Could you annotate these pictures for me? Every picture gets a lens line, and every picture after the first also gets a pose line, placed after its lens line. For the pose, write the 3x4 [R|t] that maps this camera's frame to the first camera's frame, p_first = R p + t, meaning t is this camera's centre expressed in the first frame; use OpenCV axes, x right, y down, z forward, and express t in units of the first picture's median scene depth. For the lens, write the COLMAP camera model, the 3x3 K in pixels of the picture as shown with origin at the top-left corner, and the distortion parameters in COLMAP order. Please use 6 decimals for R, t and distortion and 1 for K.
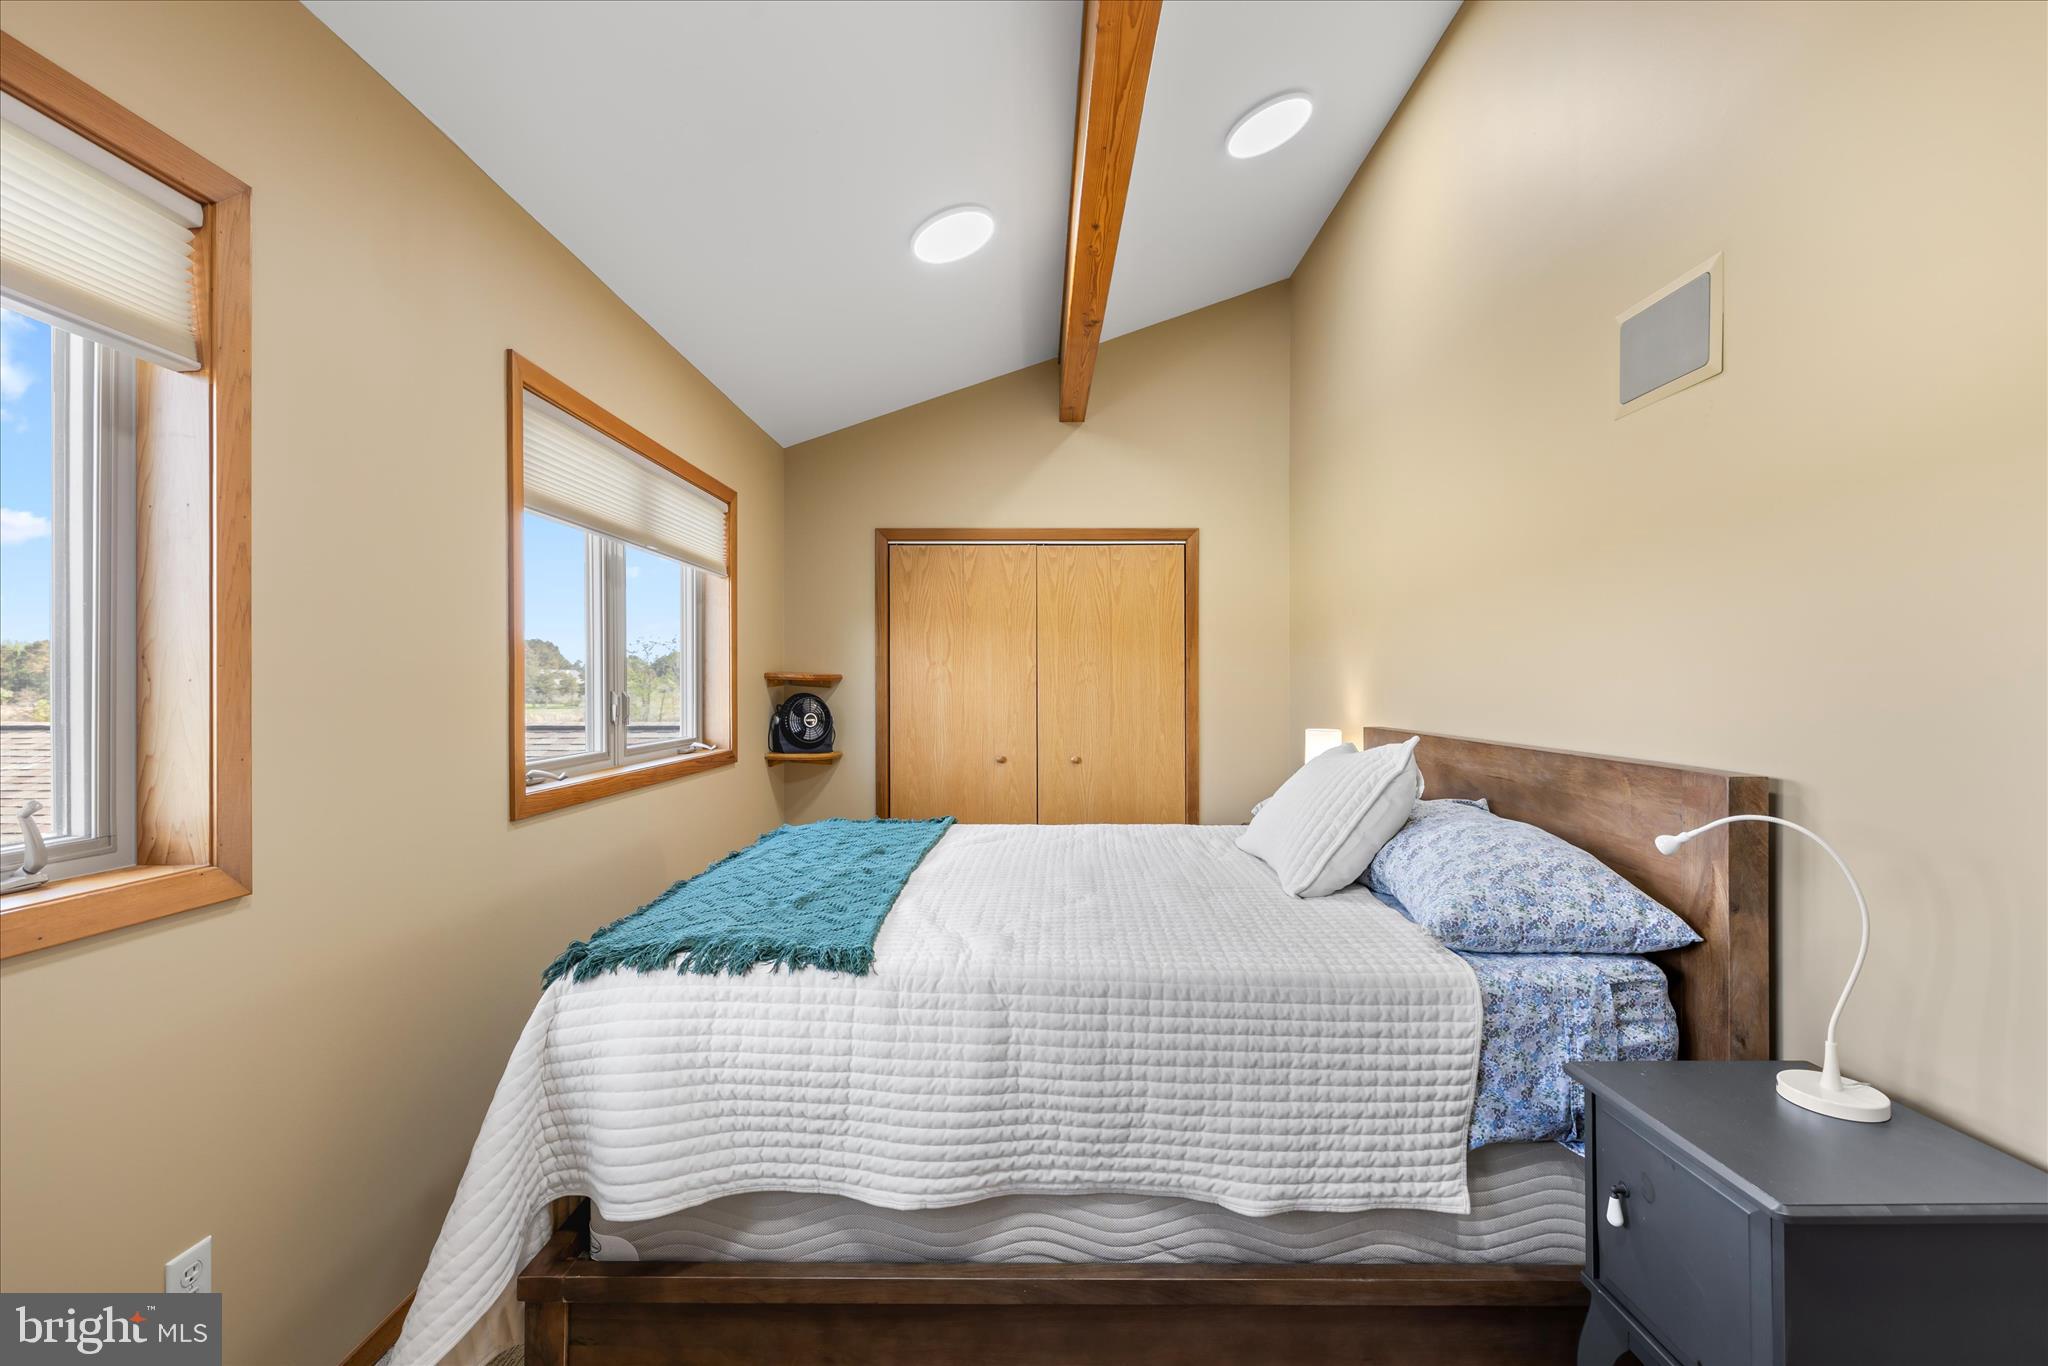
lens RADIAL K [[861.9, 0, 1027.2], [0, 861.9, 682.6], [0, 0, 1]] dist [-0.004042, 0.000545]
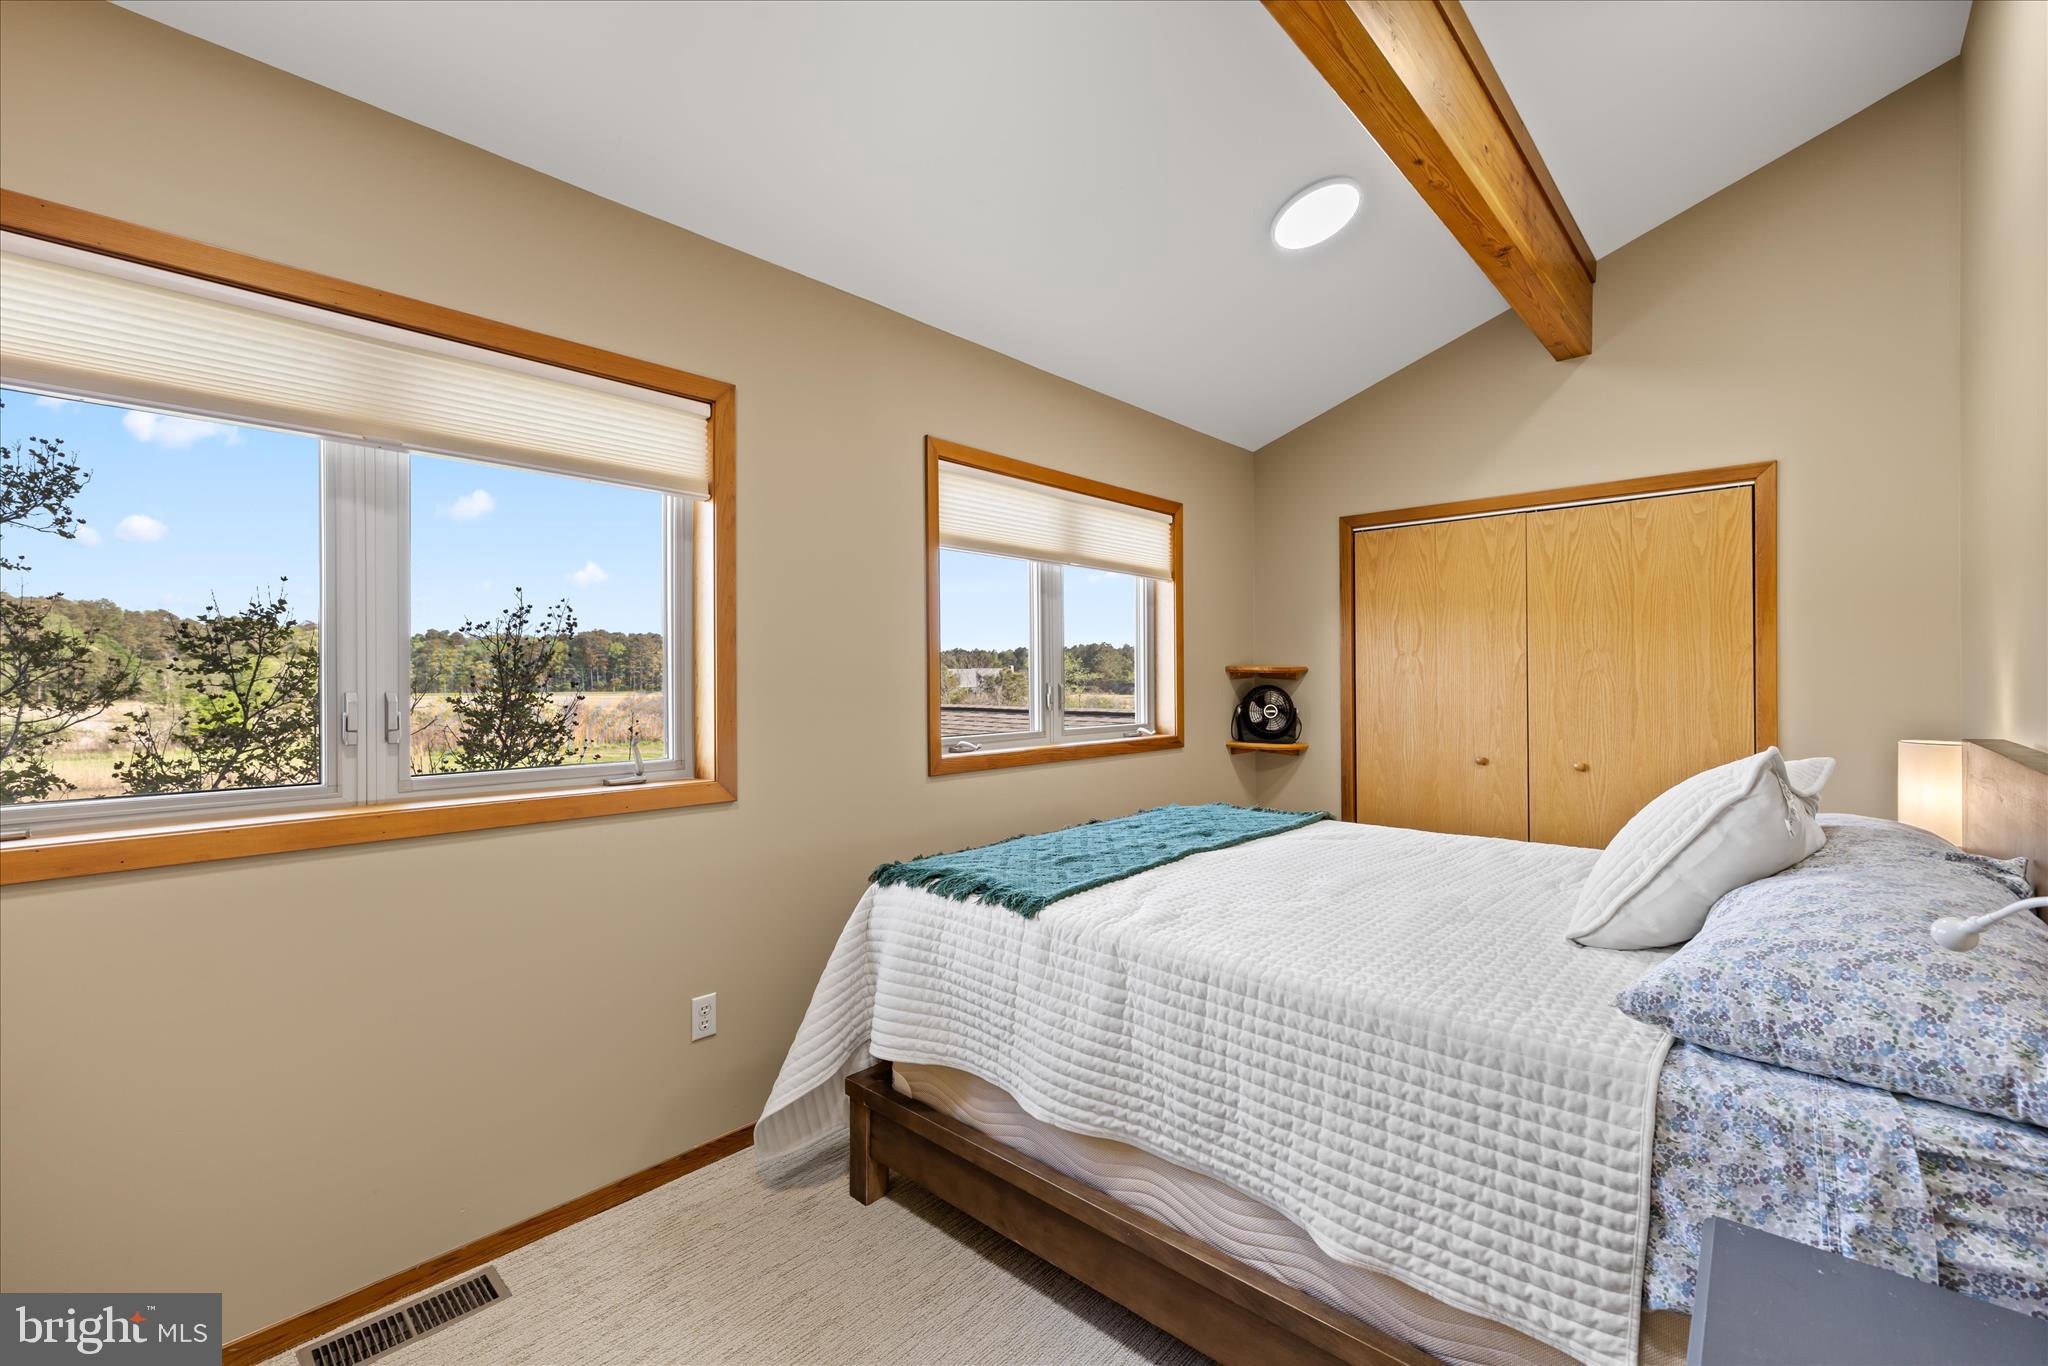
lens RADIAL K [[861.9, 0, 1031.6], [0, 861.9, 678.3], [0, 0, 1]] dist [-0.004042, 0.000545]
pose [[0.745559, -0.003397, -0.666431, 0.613704], [0.005136, 0.999987, 0.000649, 0.004459], [0.666420, -0.003907, 0.745567, 0.108311]]
